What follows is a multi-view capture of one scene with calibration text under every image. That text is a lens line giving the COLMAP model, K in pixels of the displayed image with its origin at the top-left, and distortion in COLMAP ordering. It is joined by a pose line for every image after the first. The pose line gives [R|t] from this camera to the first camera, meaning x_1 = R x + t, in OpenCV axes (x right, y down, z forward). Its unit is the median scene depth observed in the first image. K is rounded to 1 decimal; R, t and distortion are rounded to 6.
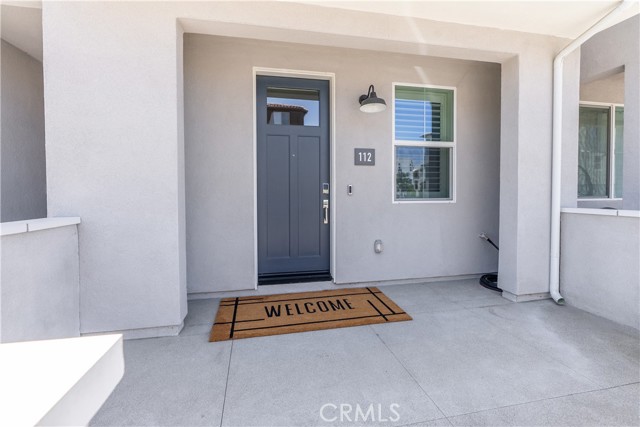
lens RADIAL K [[291.8, 0, 320.7], [0, 291.8, 204.7], [0, 0, 1]] dist [-0.003117, -0.000623]
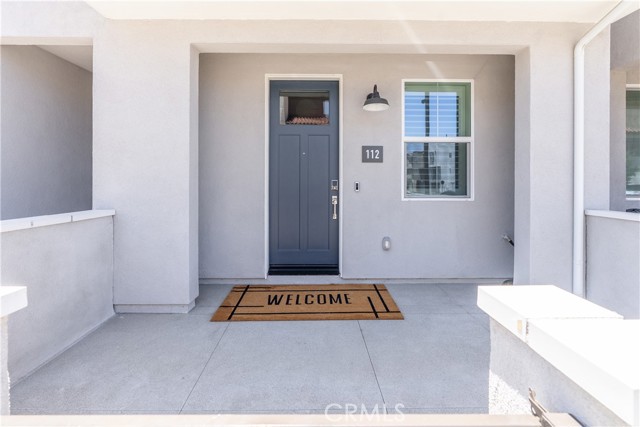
lens RADIAL K [[307.5, 0, 320.2], [0, 307.5, 187.4], [0, 0, 1]] dist [-0.002183, -0.000336]
pose [[0.981874, 0.010524, -0.189241, 0.202242], [-0.014528, 0.999699, -0.019786, -0.028654], [0.188976, 0.022177, 0.981731, -0.088605]]
